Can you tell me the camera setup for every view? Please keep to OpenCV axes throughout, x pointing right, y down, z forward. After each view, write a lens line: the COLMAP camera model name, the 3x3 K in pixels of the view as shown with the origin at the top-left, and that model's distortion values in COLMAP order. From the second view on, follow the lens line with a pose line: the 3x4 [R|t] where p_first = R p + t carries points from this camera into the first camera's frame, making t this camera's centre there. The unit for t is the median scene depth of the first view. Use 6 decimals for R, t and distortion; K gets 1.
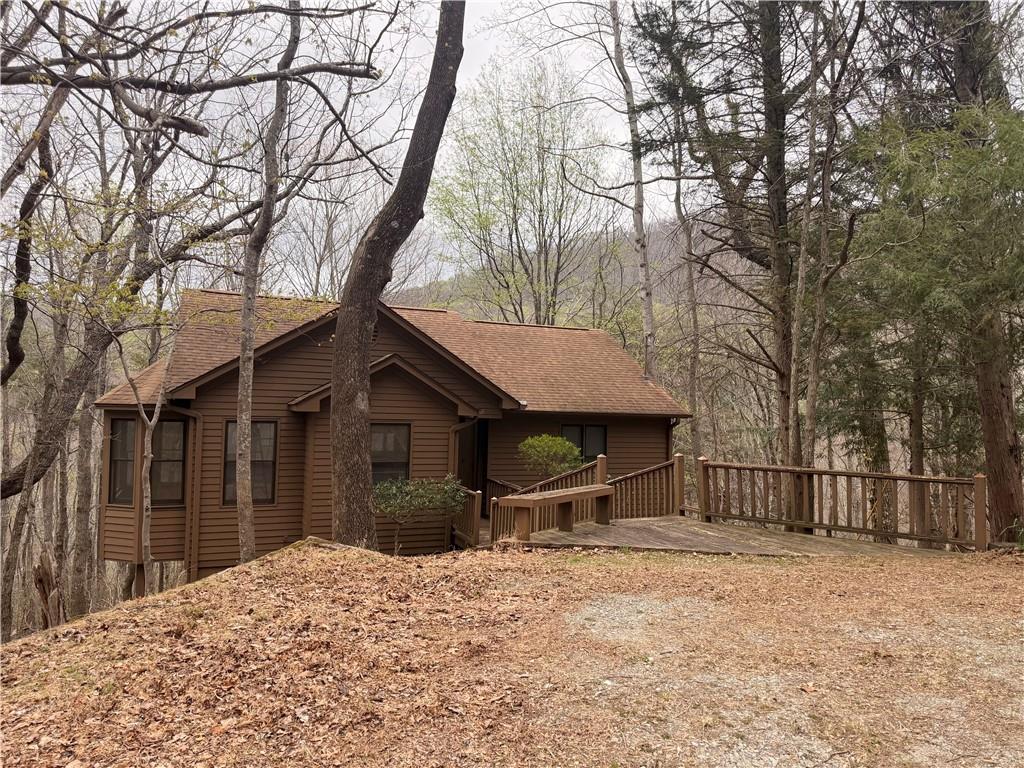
lens RADIAL K [[714.1, 0, 510.8], [0, 714.1, 384.6], [0, 0, 1]] dist [0.041926, -0.002008]
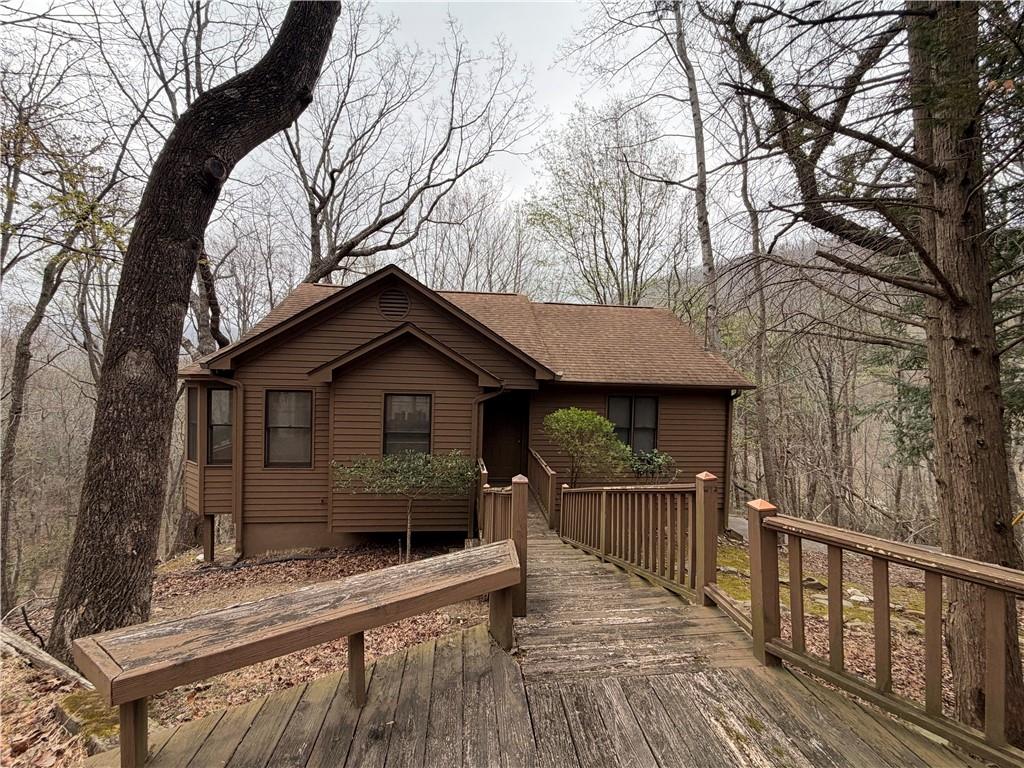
lens RADIAL K [[410.3, 0, 515.1], [0, 410.3, 379.5], [0, 0, 1]] dist [-0.000466, 0.000808]
pose [[0.956941, 0.001540, -0.290279, 0.119587], [0.007888, 0.999479, 0.031307, 0.015473], [0.290176, -0.032249, 0.956430, 0.438487]]
